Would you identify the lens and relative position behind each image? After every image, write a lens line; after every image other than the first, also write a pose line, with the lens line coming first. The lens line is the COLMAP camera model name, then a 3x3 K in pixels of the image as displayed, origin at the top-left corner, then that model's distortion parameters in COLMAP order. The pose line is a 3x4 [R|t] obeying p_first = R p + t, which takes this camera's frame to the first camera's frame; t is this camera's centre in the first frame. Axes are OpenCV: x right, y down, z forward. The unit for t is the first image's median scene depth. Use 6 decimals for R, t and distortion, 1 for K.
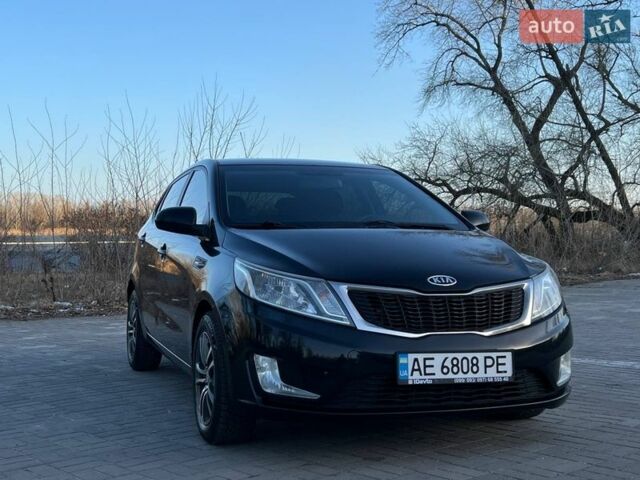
lens RADIAL K [[877.2, 0, 320.0], [0, 877.2, 240.0], [0, 0, 1]] dist [0.197961, -0.601360]
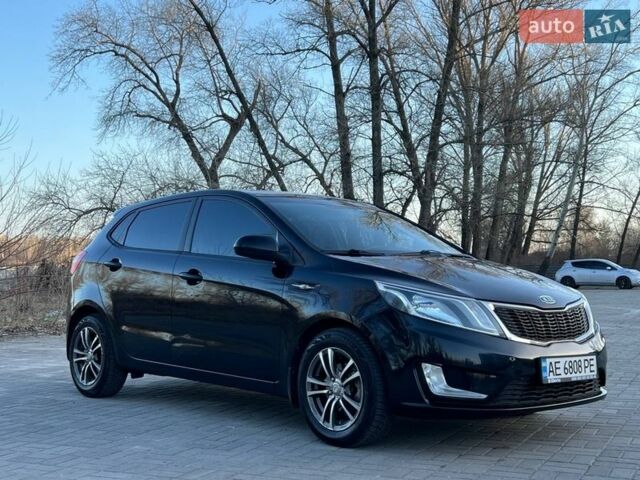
lens RADIAL K [[877.2, 0, 320.0], [0, 877.2, 240.0], [0, 0, 1]] dist [0.197961, -0.601360]
pose [[0.918433, 0.021183, 0.395010, -0.654698], [-0.007299, 0.999303, -0.036619, 0.009805], [-0.395510, 0.030749, 0.917947, -0.025525]]
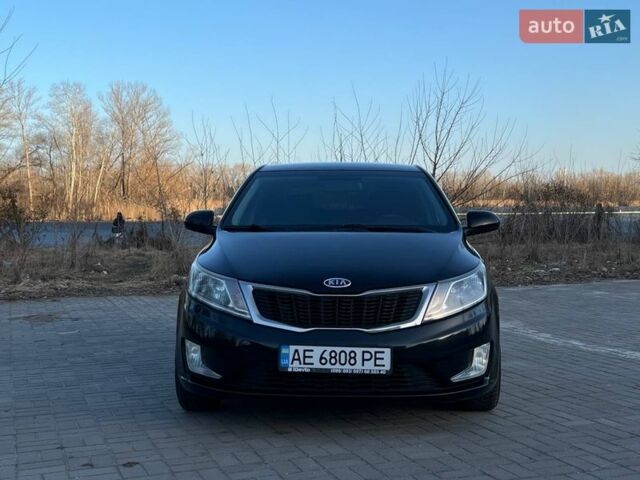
lens RADIAL K [[877.2, 0, 320.0], [0, 877.2, 240.0], [0, 0, 1]] dist [0.197961, -0.601360]
pose [[0.933082, 0.013252, -0.359419, 0.527606], [-0.001683, 0.999471, 0.032482, -0.046468], [0.359659, -0.029703, 0.932611, -0.068108]]
